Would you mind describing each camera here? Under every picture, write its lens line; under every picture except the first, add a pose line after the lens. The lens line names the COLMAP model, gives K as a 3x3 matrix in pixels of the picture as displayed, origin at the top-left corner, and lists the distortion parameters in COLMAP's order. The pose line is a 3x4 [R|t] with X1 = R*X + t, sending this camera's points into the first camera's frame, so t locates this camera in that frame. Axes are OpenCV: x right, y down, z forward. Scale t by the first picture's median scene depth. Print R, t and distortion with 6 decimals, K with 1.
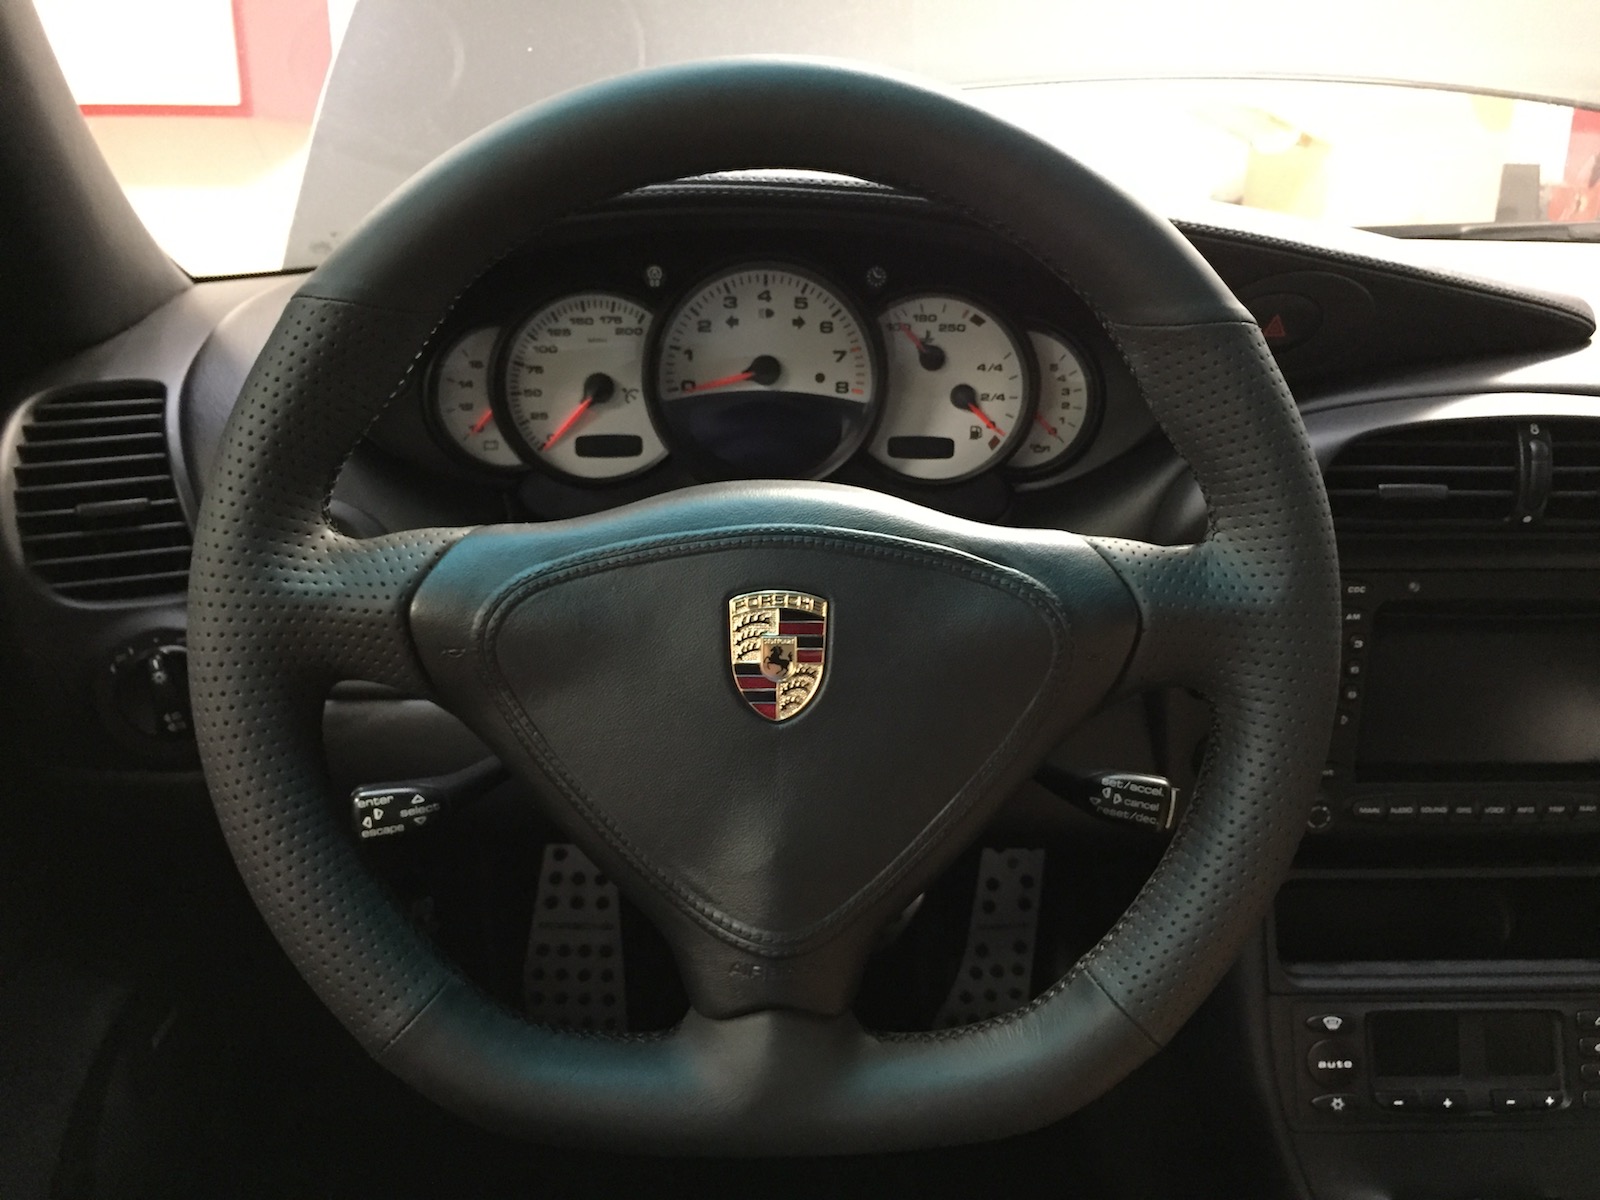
lens RADIAL K [[1371.9, 0, 800.0], [0, 1371.9, 600.0], [0, 0, 1]] dist [0.002999, -0.015974]
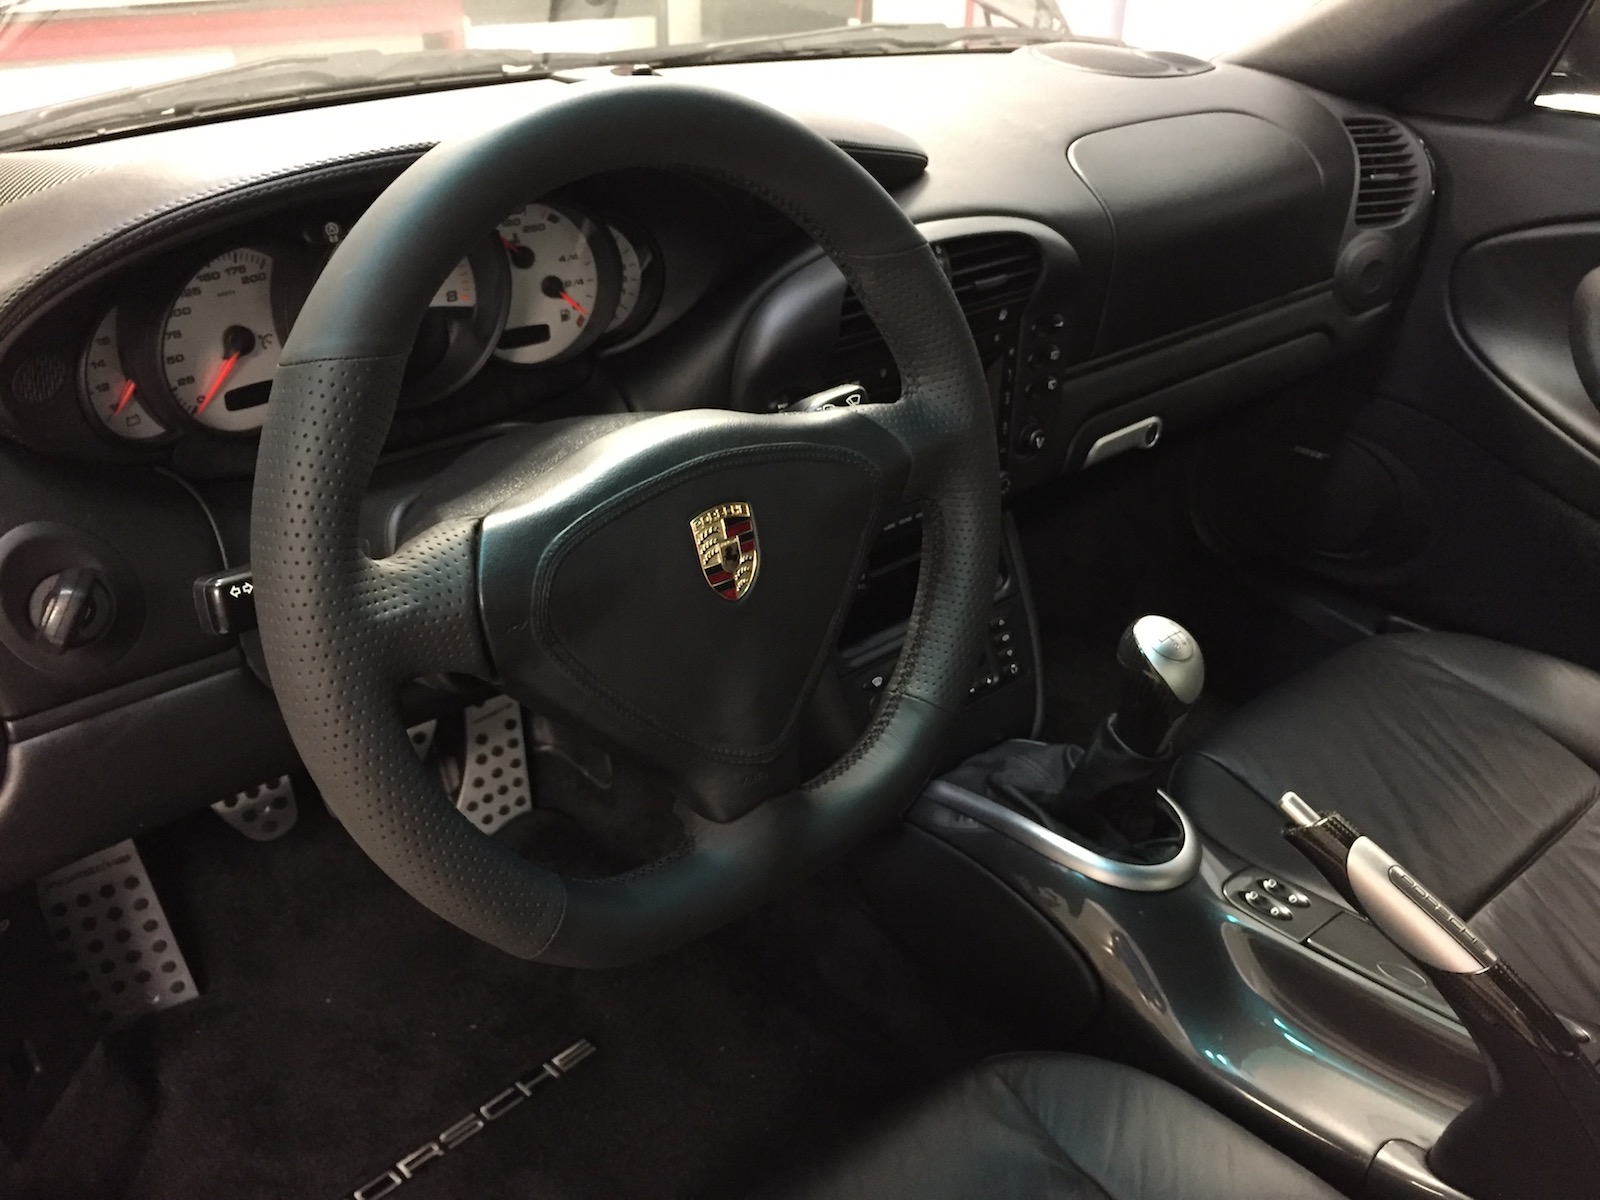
lens RADIAL K [[1371.9, 0, 800.0], [0, 1371.9, 600.0], [0, 0, 1]] dist [0.002999, -0.015974]
pose [[0.749403, -0.306062, 0.587129, -0.486447], [0.184524, 0.948159, 0.258738, -0.158912], [-0.635882, -0.085559, 0.767029, -0.043735]]
